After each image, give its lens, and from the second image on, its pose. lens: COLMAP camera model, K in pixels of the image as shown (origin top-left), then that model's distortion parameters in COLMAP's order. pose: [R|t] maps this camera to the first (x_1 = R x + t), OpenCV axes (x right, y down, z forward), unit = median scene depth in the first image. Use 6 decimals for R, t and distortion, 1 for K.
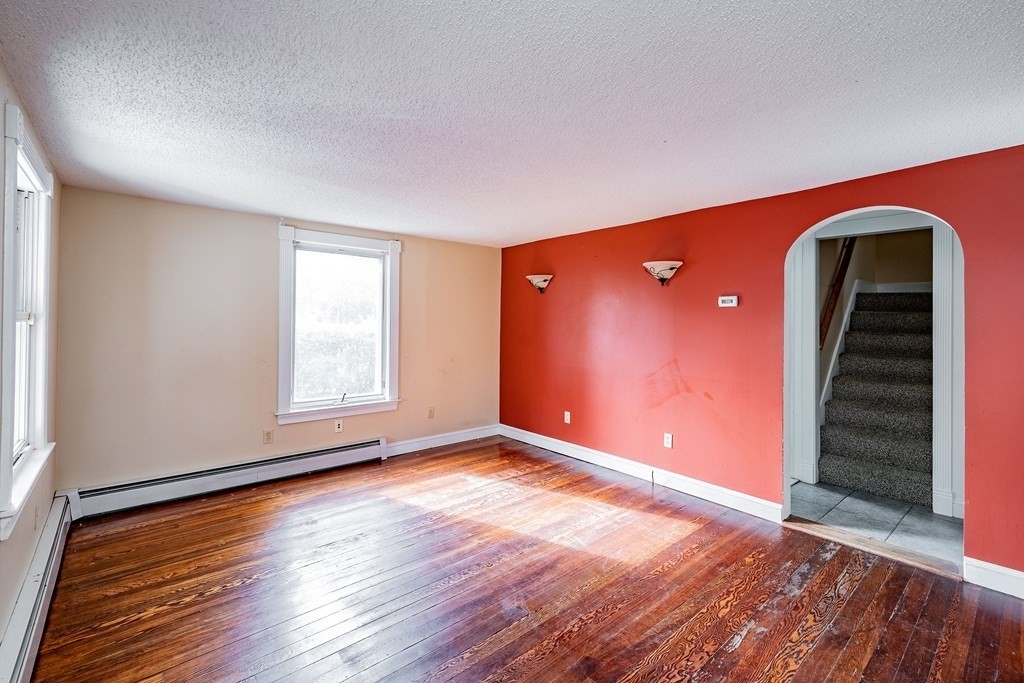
lens RADIAL K [[448.4, 0, 517.3], [0, 448.4, 323.2], [0, 0, 1]] dist [0.000844, -0.000338]
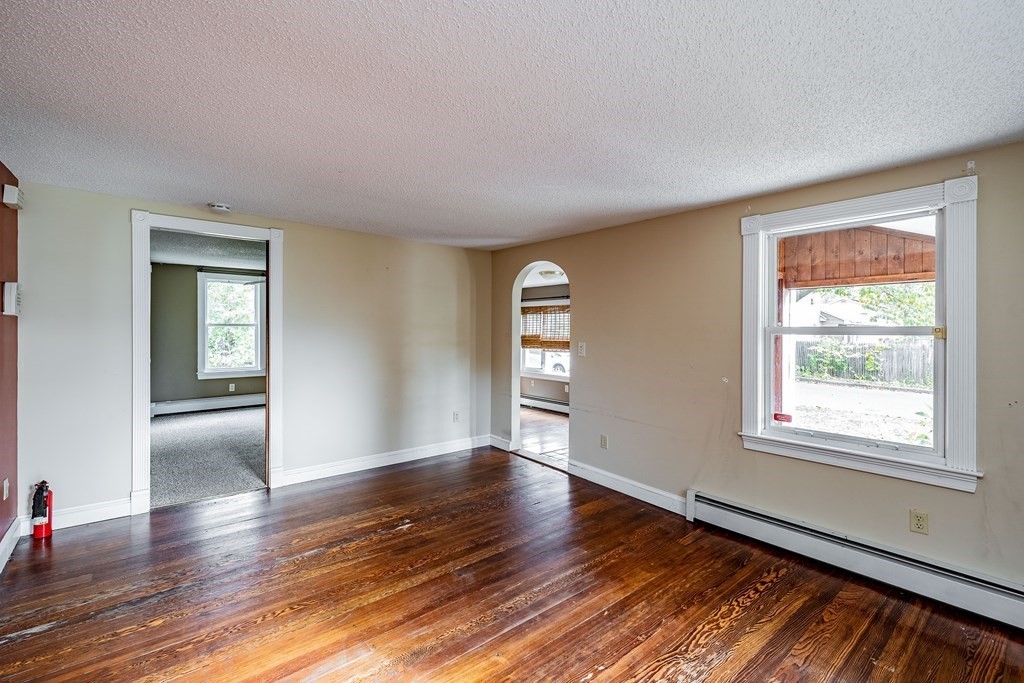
lens RADIAL K [[448.4, 0, 517.3], [0, 448.4, 323.2], [0, 0, 1]] dist [0.000844, -0.000338]
pose [[-0.999799, -0.015335, 0.012915, -0.088578], [-0.015493, 0.999806, -0.012168, -0.002409], [-0.012726, -0.012366, -0.999843, 1.272113]]
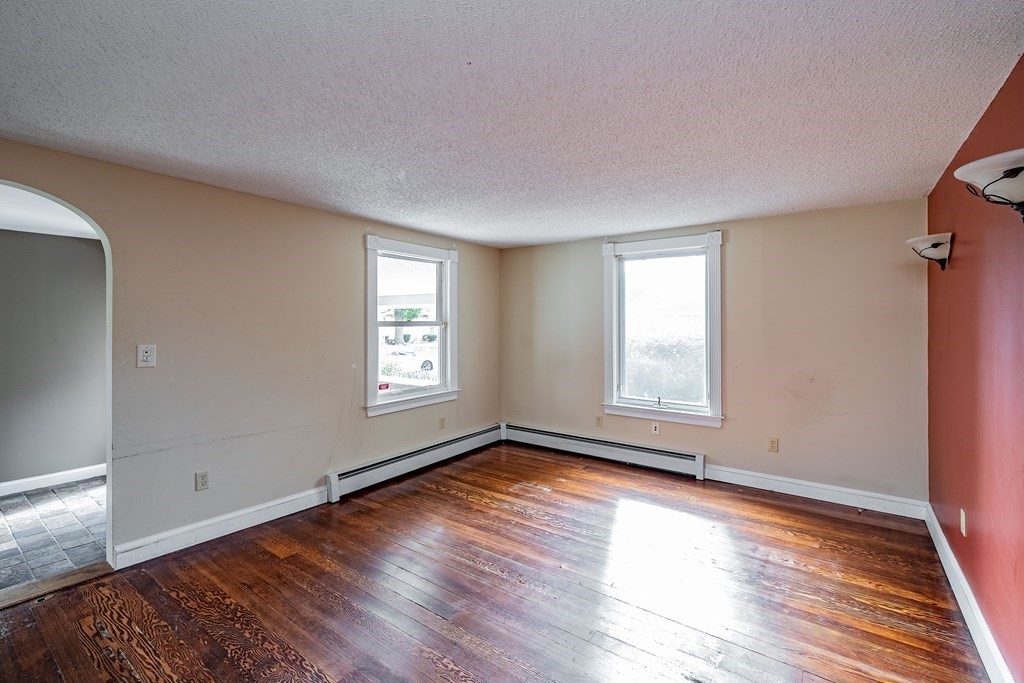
lens RADIAL K [[448.4, 0, 517.3], [0, 448.4, 323.2], [0, 0, 1]] dist [0.000844, -0.000338]
pose [[0.231749, -0.007670, -0.972745, 0.594617], [-0.001506, 0.999965, -0.008244, 0.000595], [0.972774, 0.003376, 0.231729, 0.529908]]
